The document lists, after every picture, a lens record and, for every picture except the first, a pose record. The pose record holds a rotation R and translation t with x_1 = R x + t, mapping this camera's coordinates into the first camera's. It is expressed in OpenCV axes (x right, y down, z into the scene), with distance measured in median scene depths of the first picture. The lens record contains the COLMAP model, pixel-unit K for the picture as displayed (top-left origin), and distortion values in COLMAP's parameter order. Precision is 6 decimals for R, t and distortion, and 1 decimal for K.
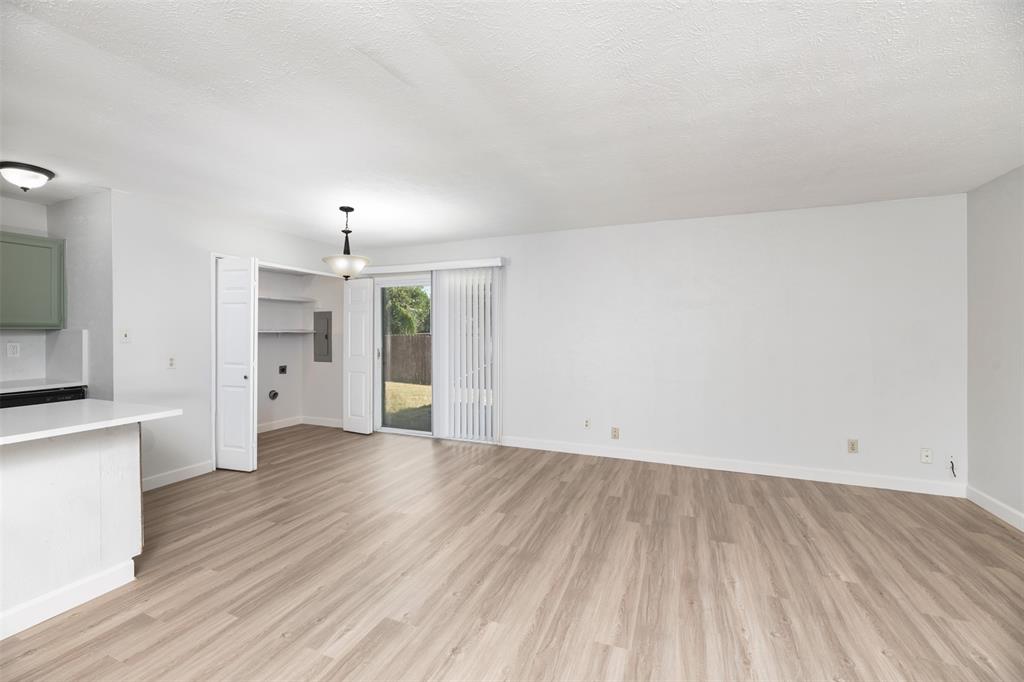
lens RADIAL K [[420.6, 0, 513.0], [0, 420.6, 338.2], [0, 0, 1]] dist [-0.001841, -0.000430]
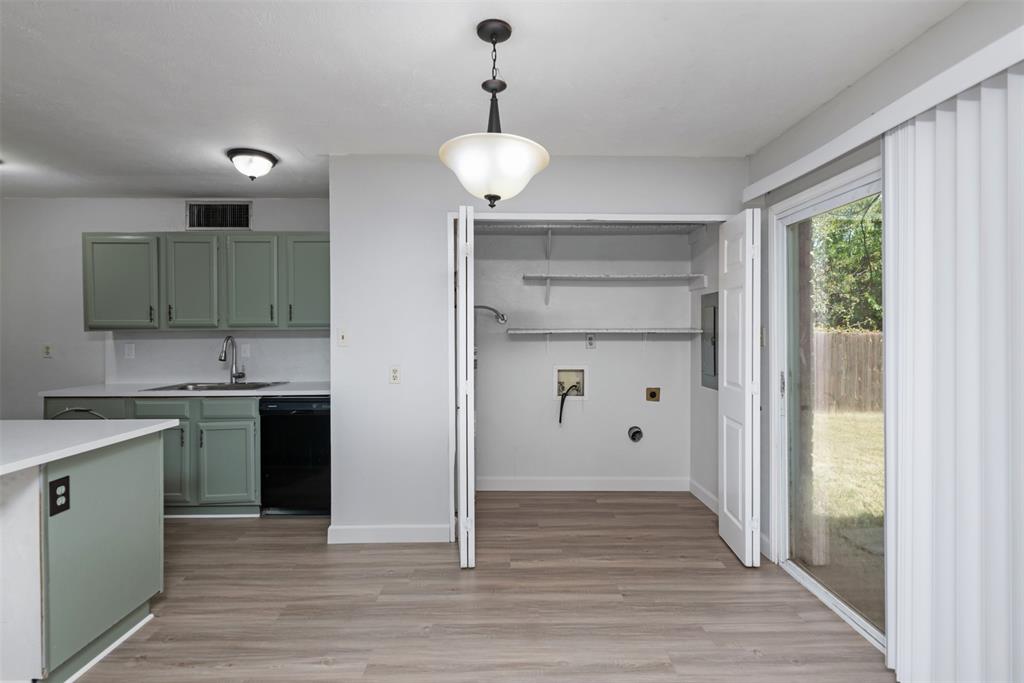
lens RADIAL K [[510.9, 0, 511.7], [0, 510.9, 337.3], [0, 0, 1]] dist [0.074162, 0.000017]
pose [[0.383250, 0.004994, -0.923631, 0.082962], [-0.006750, 0.999974, 0.002607, -0.011016], [0.923620, 0.005235, 0.383274, 0.817321]]
